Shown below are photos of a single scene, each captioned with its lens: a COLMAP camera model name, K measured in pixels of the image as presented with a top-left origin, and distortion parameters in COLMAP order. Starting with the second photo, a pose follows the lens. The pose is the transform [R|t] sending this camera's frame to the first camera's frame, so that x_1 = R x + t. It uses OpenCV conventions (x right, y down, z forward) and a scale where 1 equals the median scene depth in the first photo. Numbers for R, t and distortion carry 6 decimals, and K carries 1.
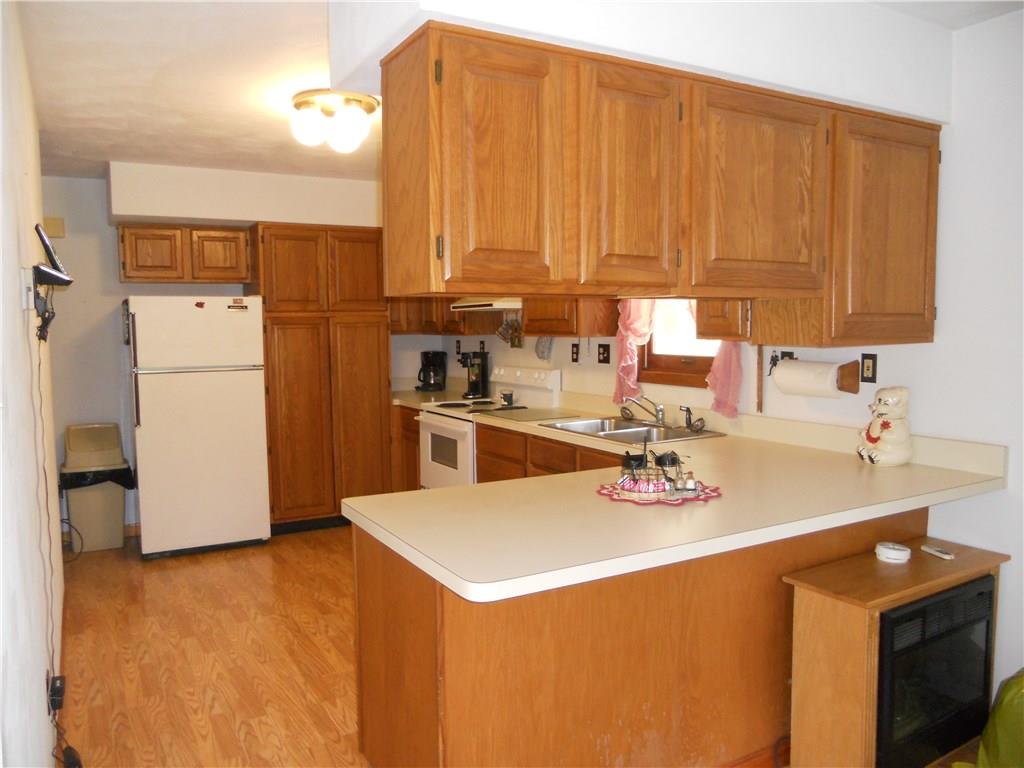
lens RADIAL K [[784.4, 0, 519.2], [0, 784.4, 387.6], [0, 0, 1]] dist [-0.034975, 0.006300]
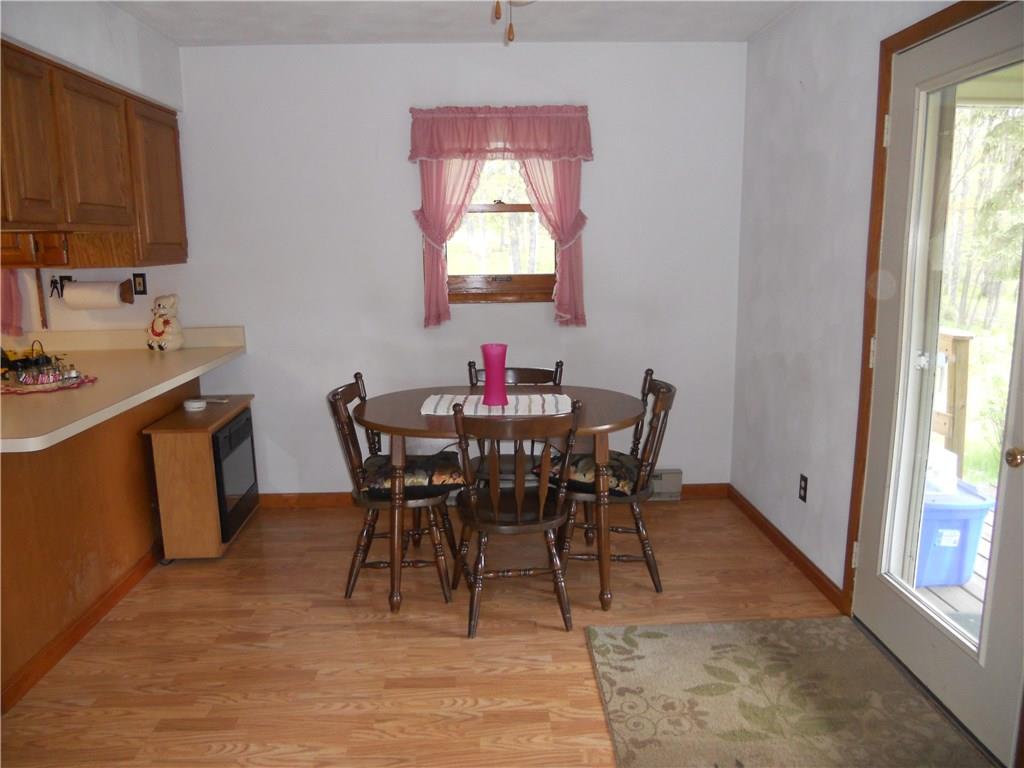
lens RADIAL K [[784.4, 0, 514.7], [0, 784.4, 392.8], [0, 0, 1]] dist [-0.034975, 0.006300]
pose [[0.479855, -0.167347, 0.861240, -0.464447], [0.087797, 0.985872, 0.142646, 0.027518], [-0.872944, 0.007165, 0.487768, -0.244555]]
